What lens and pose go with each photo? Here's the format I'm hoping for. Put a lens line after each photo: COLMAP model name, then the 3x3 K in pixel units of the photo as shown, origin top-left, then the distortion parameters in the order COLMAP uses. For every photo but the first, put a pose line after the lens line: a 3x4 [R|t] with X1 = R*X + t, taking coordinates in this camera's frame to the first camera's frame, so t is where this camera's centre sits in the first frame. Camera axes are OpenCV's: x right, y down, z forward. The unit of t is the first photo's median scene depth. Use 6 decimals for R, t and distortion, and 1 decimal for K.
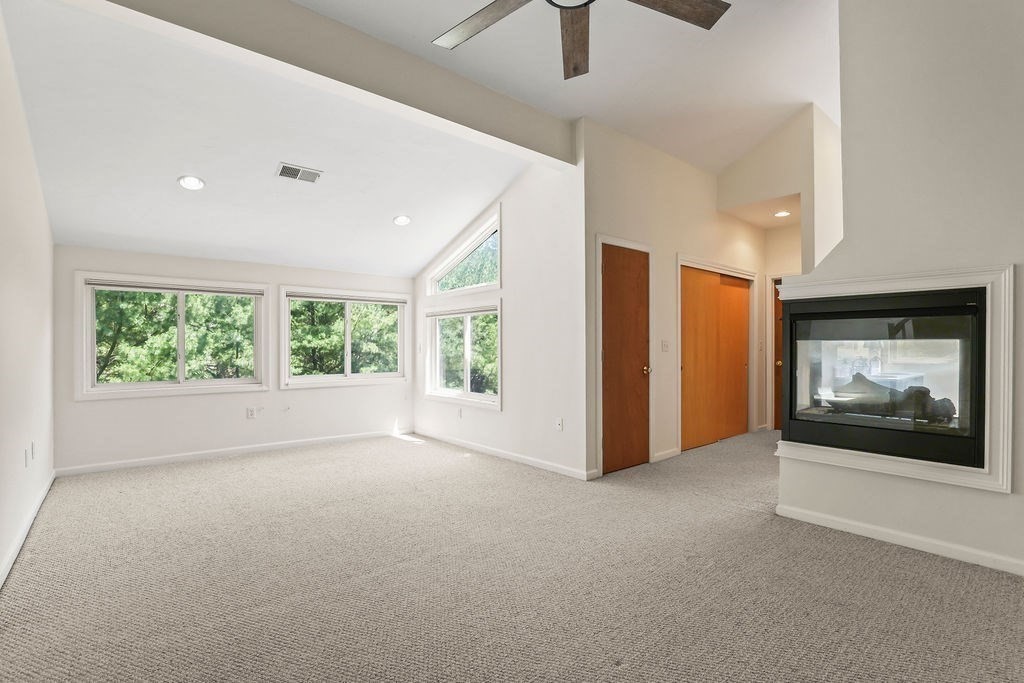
lens RADIAL K [[474.4, 0, 512.8], [0, 474.4, 346.7], [0, 0, 1]] dist [-0.029542, 0.000395]
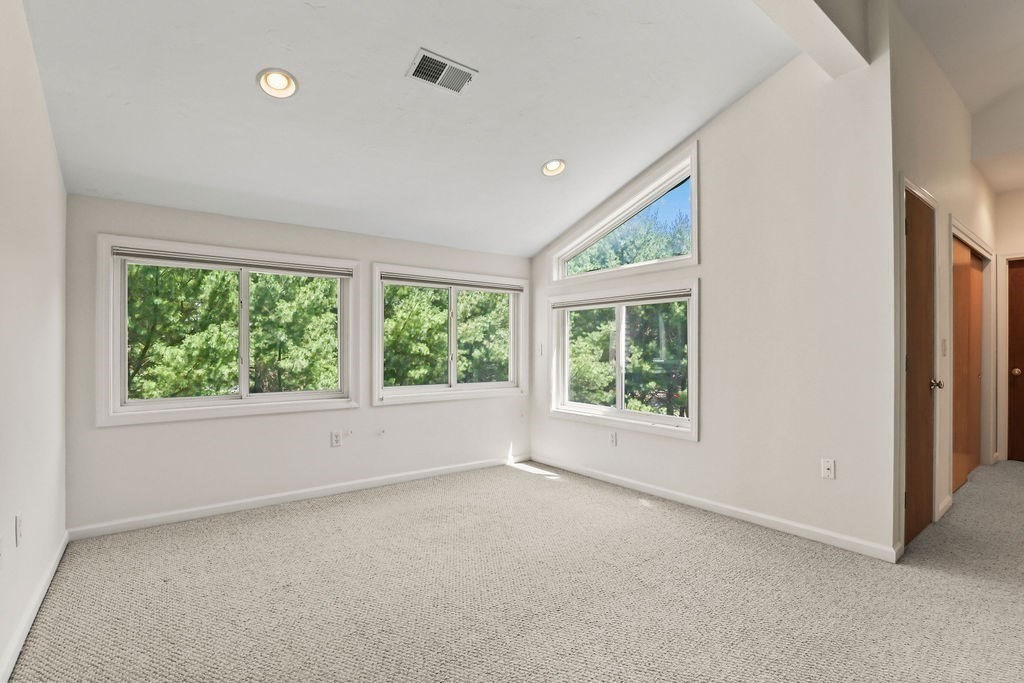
lens RADIAL K [[473.1, 0, 509.7], [0, 473.1, 348.5], [0, 0, 1]] dist [-0.030032, 0.000523]
pose [[0.998958, 0.003417, -0.045503, -0.122778], [-0.003371, 0.999994, 0.001088, 0.000204], [0.045507, -0.000933, 0.998964, 0.137671]]
